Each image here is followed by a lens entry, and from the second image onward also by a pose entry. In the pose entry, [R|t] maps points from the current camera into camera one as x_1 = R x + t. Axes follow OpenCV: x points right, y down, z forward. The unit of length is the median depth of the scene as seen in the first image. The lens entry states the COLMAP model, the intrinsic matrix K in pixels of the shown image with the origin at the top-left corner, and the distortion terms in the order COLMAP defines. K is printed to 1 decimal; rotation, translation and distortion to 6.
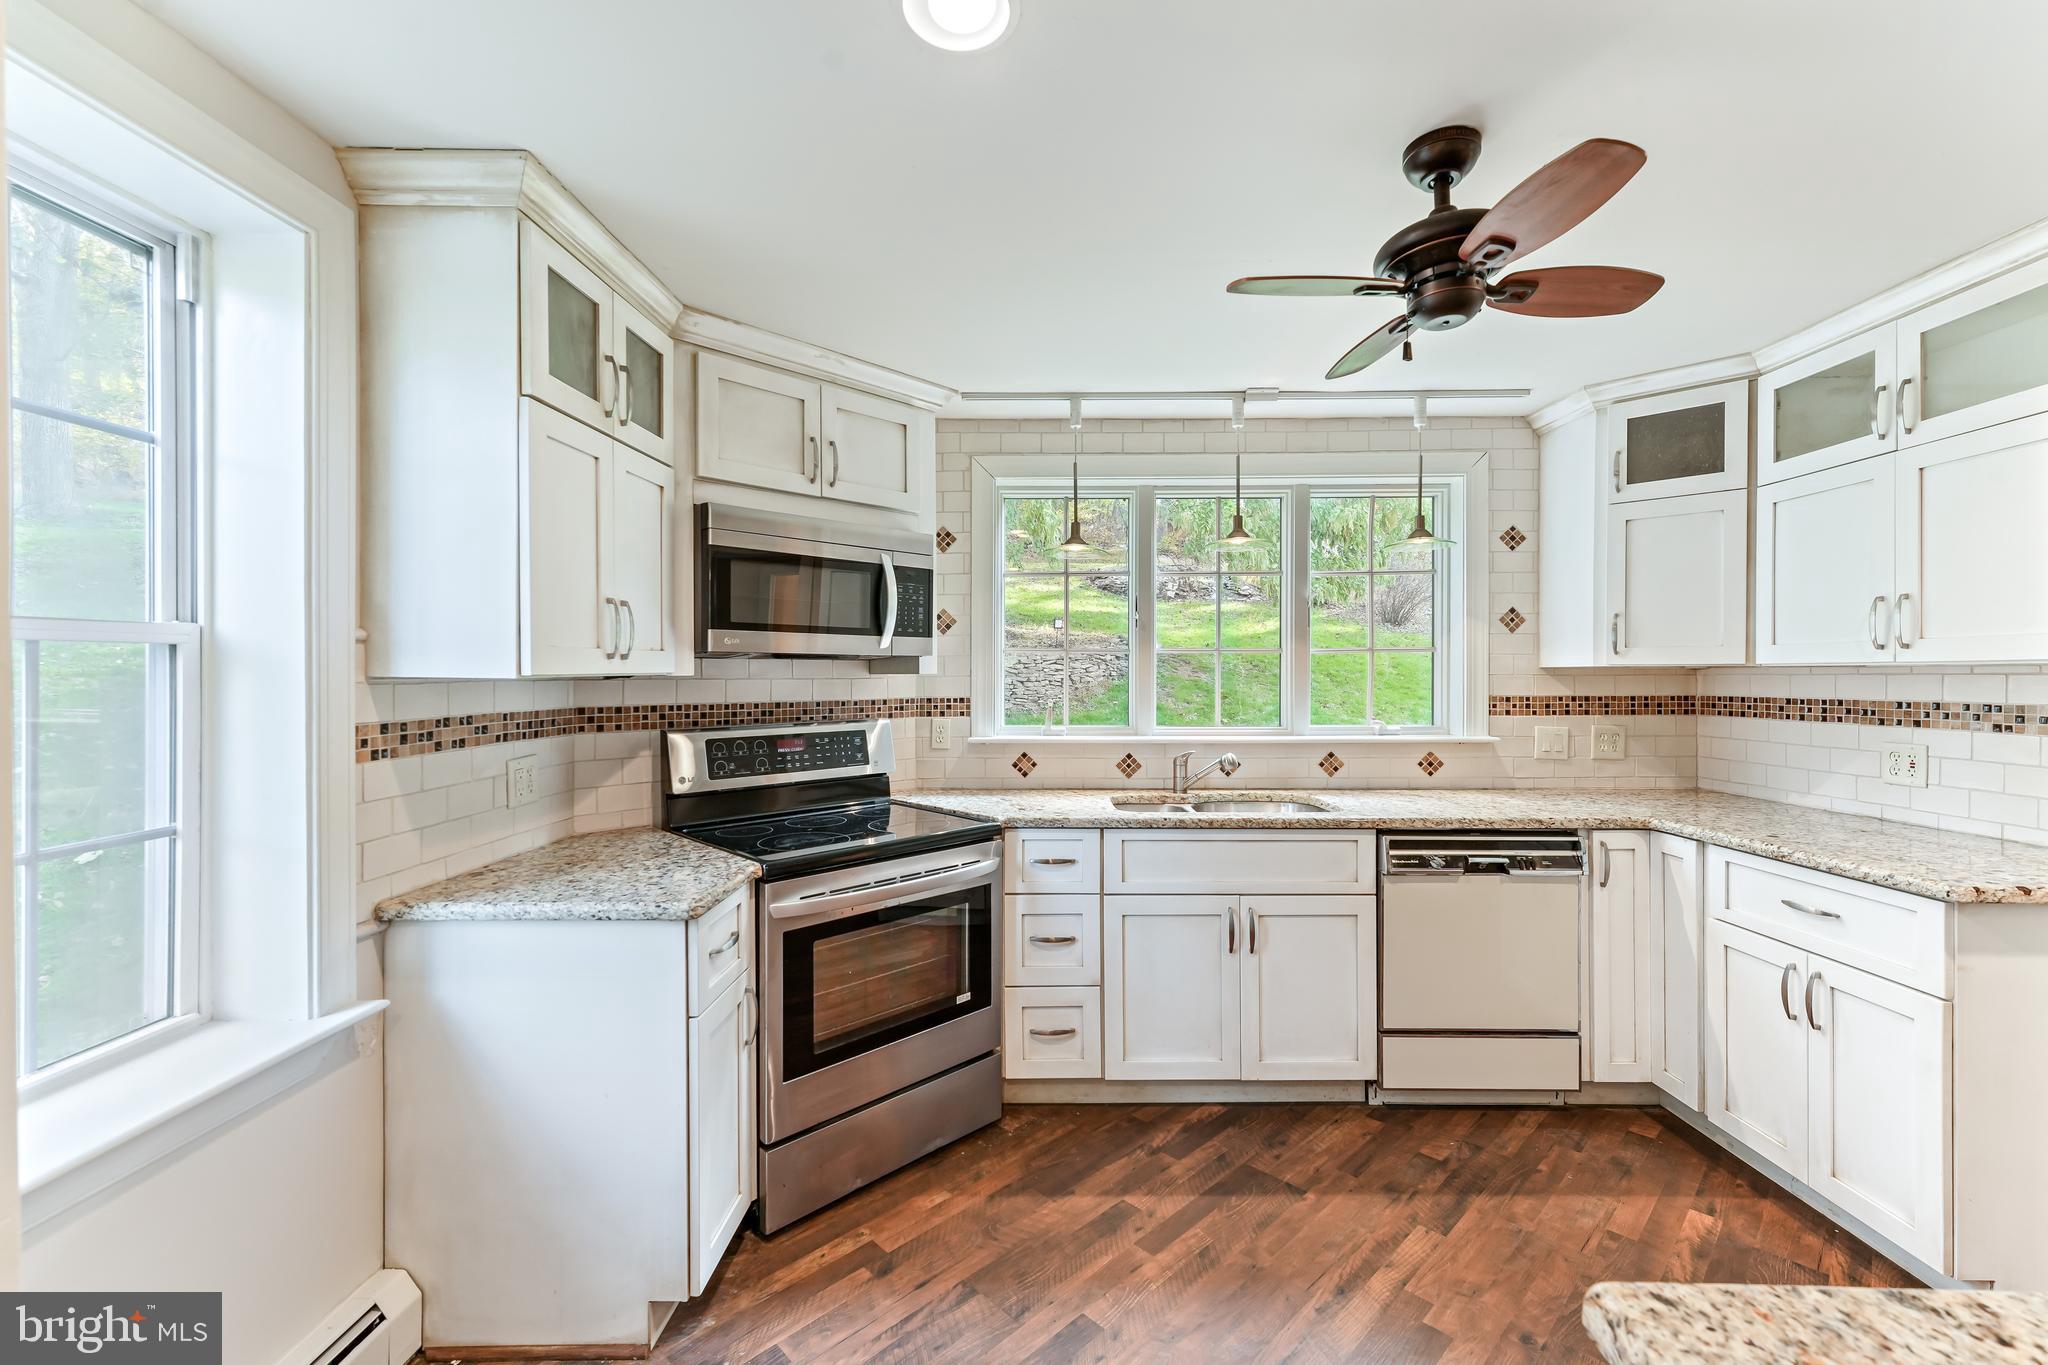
lens RADIAL K [[840.8, 0, 1024.0], [0, 840.8, 682.5], [0, 0, 1]] dist [-0.000535, -0.000073]
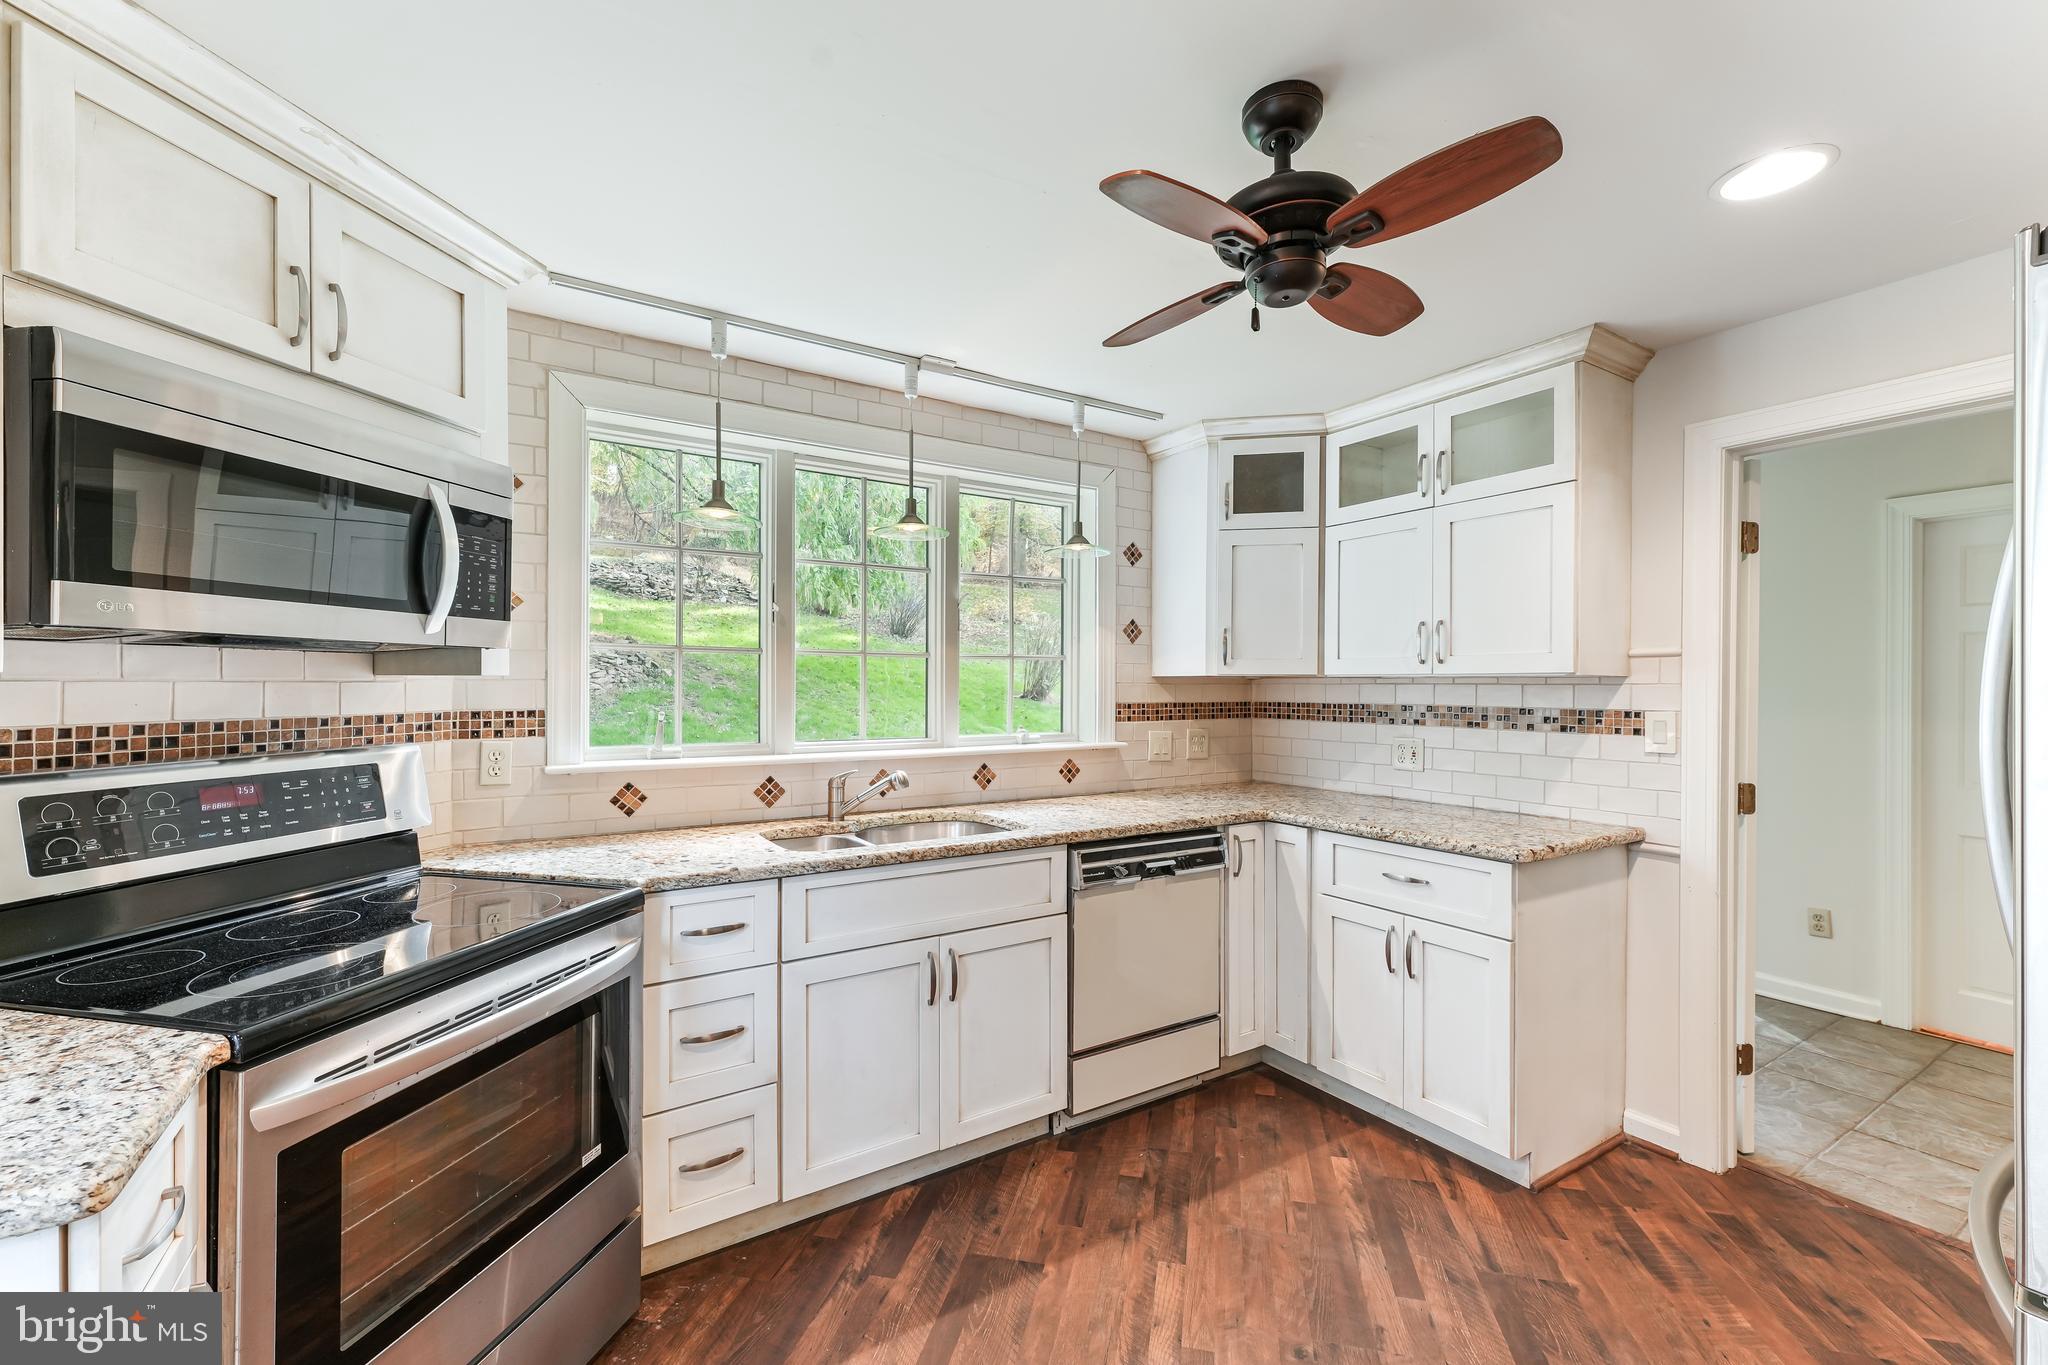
lens RADIAL K [[844.8, 0, 1022.5], [0, 844.8, 689.4], [0, 0, 1]] dist [0.001402, 0.000291]
pose [[0.836723, 0.002222, 0.547622, -0.144726], [-0.001247, 0.999997, -0.002151, 0.001857], [-0.547625, 0.001117, 0.836723, 0.225723]]
